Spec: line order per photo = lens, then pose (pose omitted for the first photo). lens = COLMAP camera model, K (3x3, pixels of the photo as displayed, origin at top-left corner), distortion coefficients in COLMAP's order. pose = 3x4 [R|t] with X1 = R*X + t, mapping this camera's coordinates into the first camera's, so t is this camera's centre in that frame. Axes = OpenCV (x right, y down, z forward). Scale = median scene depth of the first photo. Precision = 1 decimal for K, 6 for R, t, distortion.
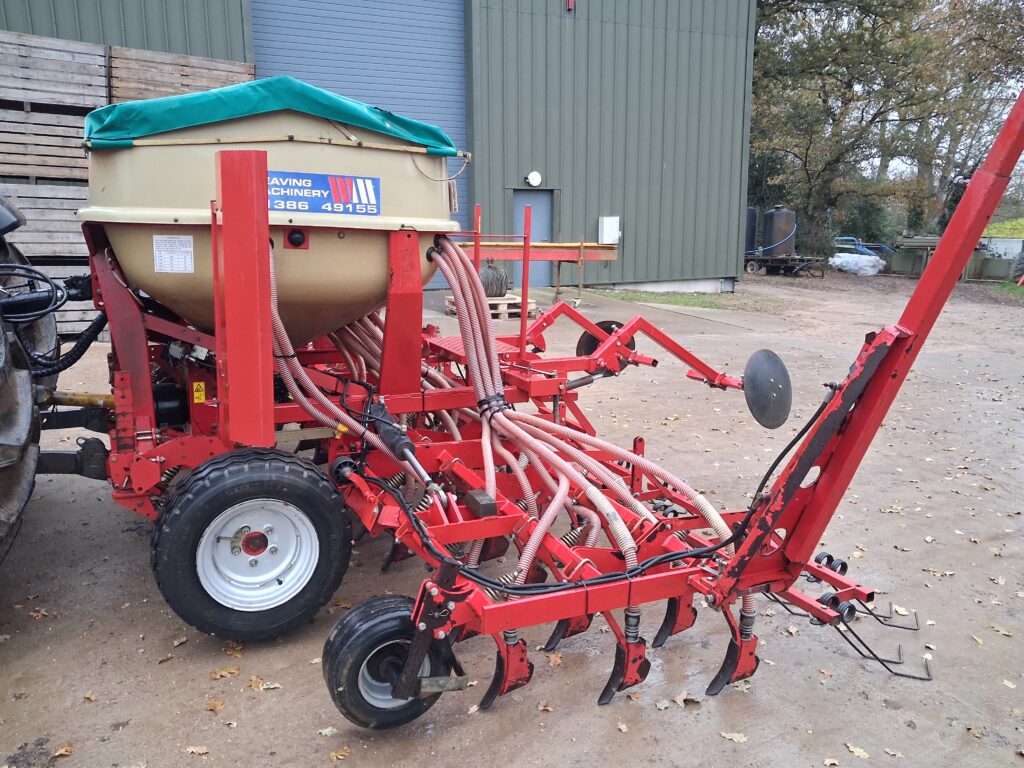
lens RADIAL K [[800.5, 0, 503.2], [0, 800.5, 388.3], [0, 0, 1]] dist [0.009422, -0.003717]
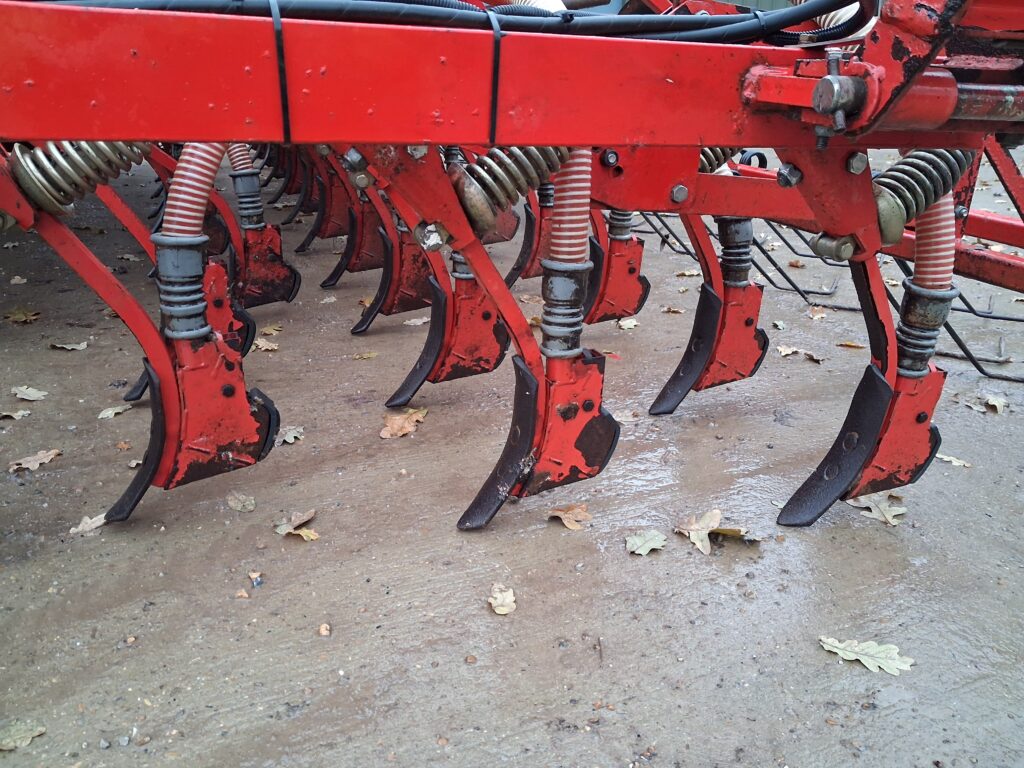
lens RADIAL K [[800.5, 0, 501.6], [0, 800.5, 375.5], [0, 0, 1]] dist [0.009422, -0.003717]
pose [[0.995161, 0.038176, -0.090543, 0.142318], [-0.023563, 0.987272, 0.157288, 0.233400], [0.095395, -0.154394, 0.983393, 0.574047]]
